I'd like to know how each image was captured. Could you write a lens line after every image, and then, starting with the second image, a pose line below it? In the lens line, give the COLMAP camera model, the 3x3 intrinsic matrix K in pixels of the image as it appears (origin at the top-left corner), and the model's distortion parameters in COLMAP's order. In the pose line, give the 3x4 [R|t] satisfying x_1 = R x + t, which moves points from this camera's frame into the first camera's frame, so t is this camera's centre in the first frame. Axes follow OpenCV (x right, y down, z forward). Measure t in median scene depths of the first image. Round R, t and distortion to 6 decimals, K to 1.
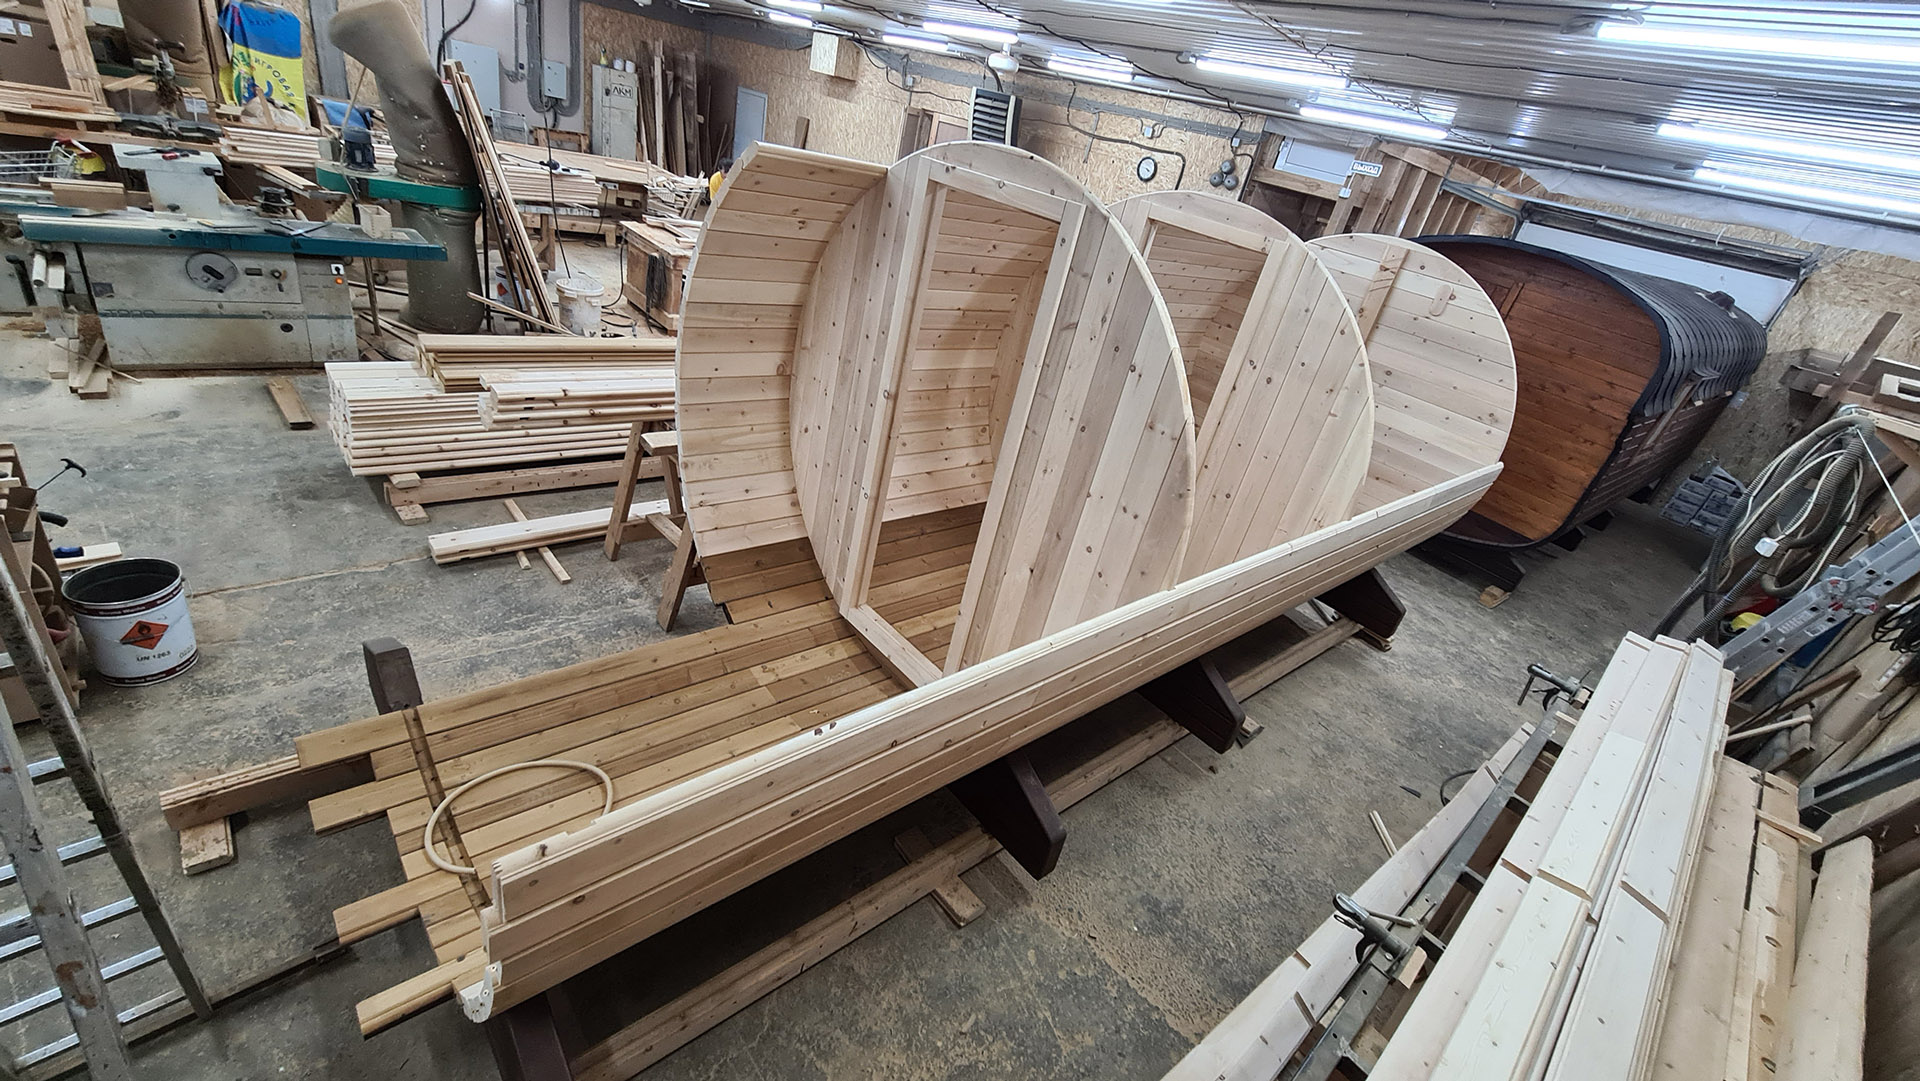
lens RADIAL K [[788.6, 0, 959.6], [0, 788.6, 532.5], [0, 0, 1]] dist [0.000796, 0.000118]
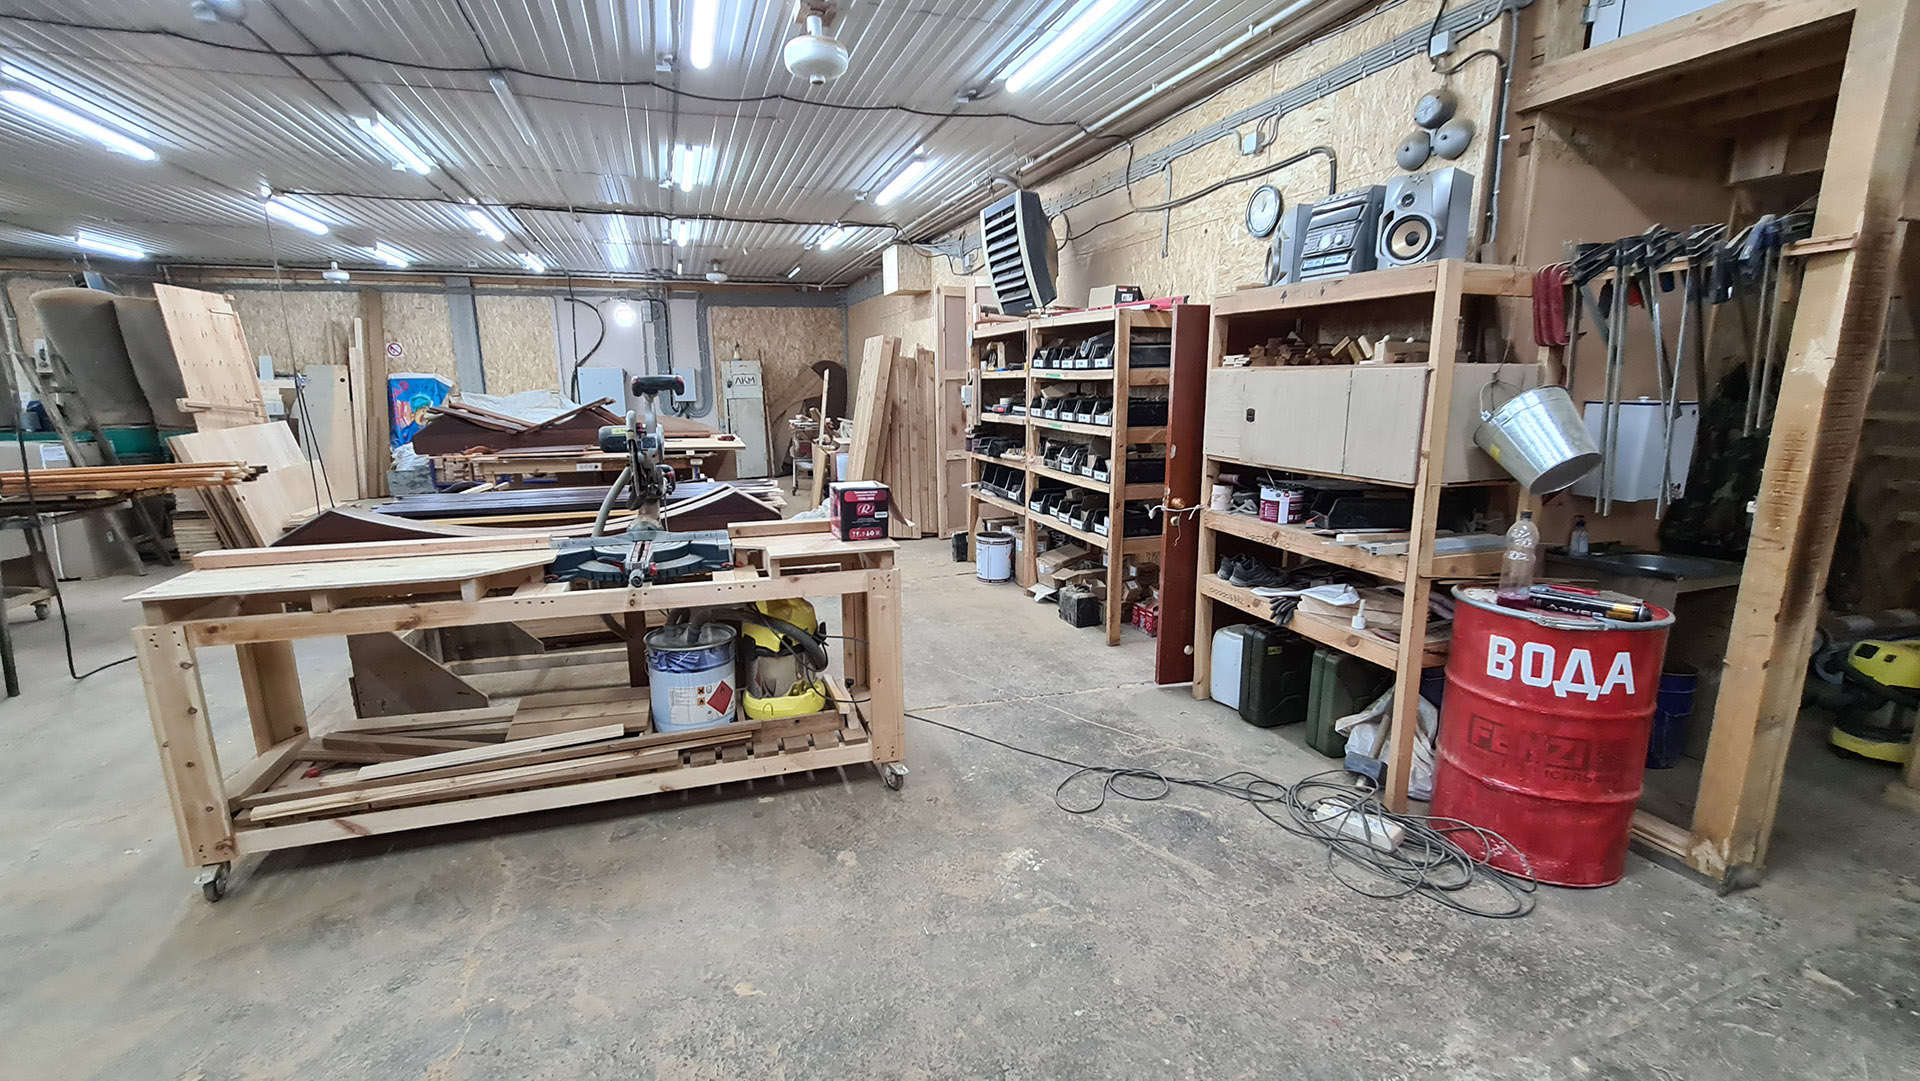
lens RADIAL K [[788.6, 0, 958.2], [0, 788.6, 542.2], [0, 0, 1]] dist [0.000796, 0.000118]
pose [[0.899938, -0.141357, -0.412469, 0.241694], [0.002941, 0.947936, -0.318449, -0.130266], [0.436009, 0.285371, 0.853499, 0.585888]]
